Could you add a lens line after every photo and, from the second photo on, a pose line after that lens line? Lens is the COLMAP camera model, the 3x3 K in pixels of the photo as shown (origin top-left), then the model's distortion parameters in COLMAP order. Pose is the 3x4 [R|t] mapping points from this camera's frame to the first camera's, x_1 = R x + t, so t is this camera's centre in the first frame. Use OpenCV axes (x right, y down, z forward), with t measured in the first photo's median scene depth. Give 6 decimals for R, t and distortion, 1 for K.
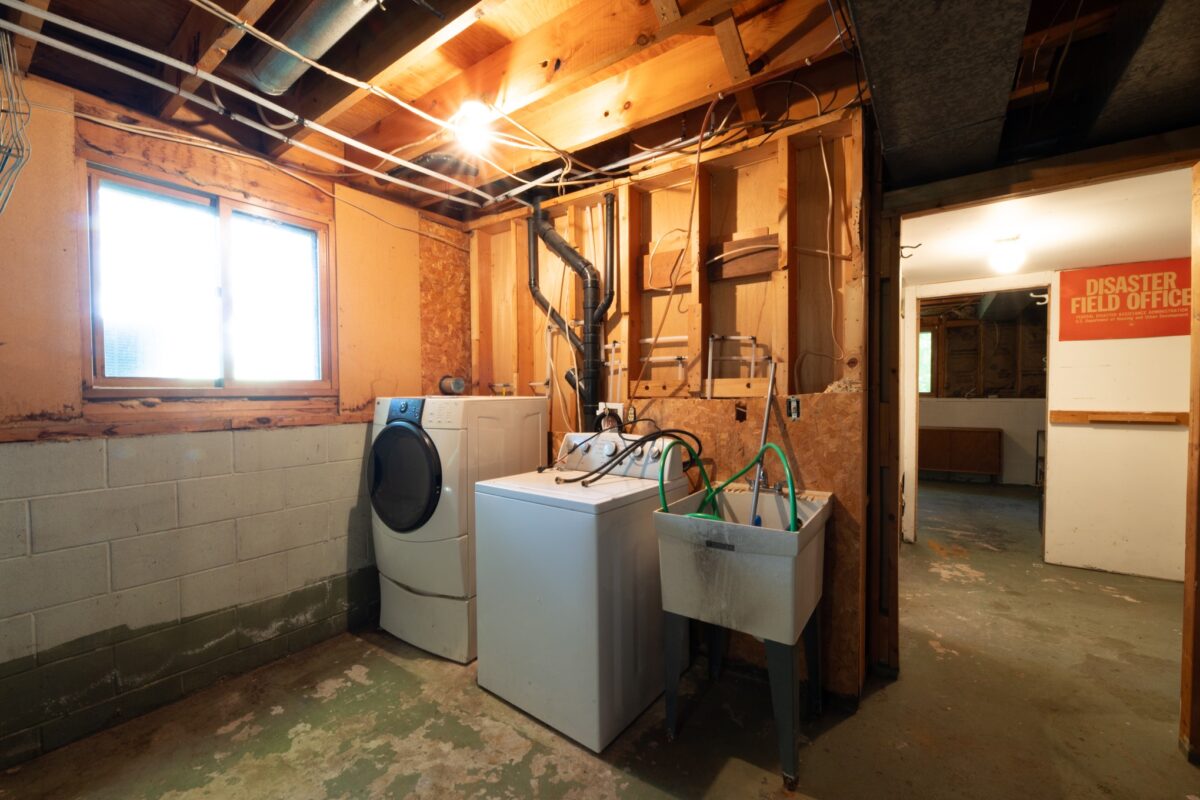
lens RADIAL K [[482.8, 0, 596.9], [0, 482.8, 400.3], [0, 0, 1]] dist [0.000451, -0.003190]
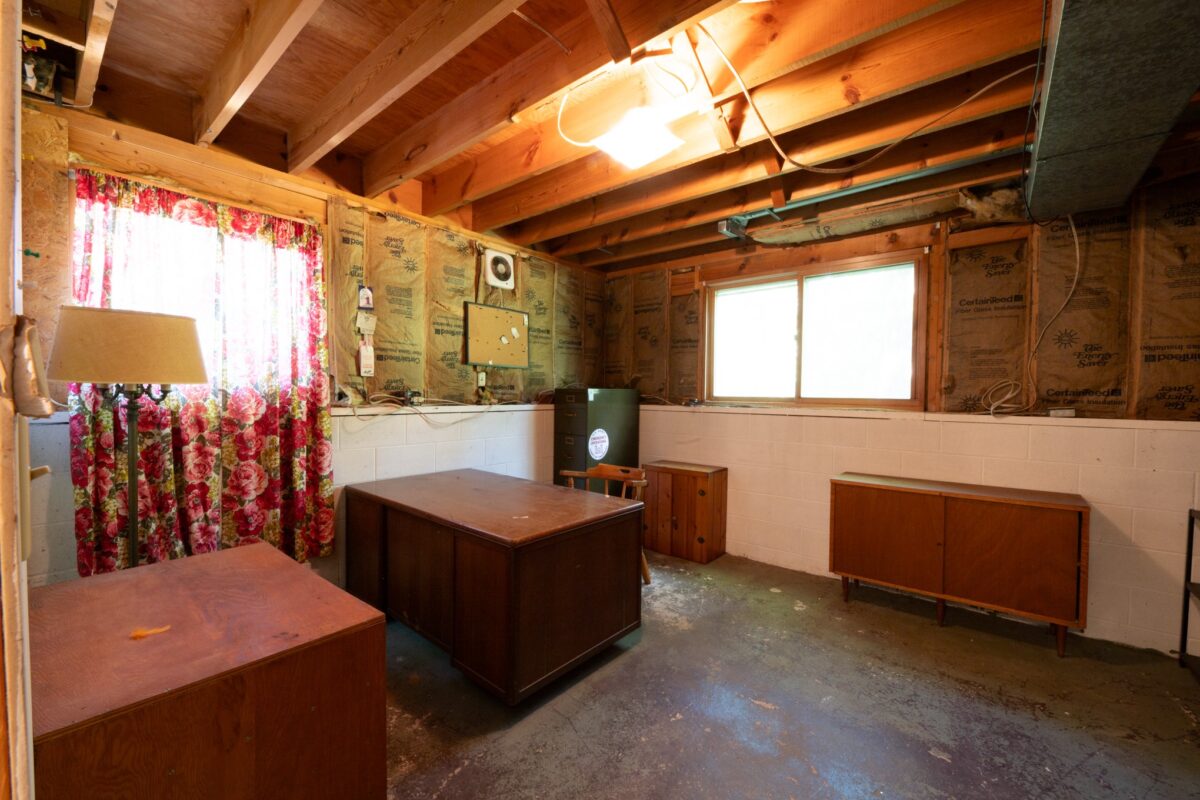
lens RADIAL K [[482.8, 0, 603.0], [0, 482.8, 401.8], [0, 0, 1]] dist [0.000451, -0.003190]
pose [[0.997601, 0.015143, -0.067550, 0.467072], [-0.014787, 0.999874, 0.005762, -0.013585], [0.067629, -0.004749, 0.997699, 0.573645]]
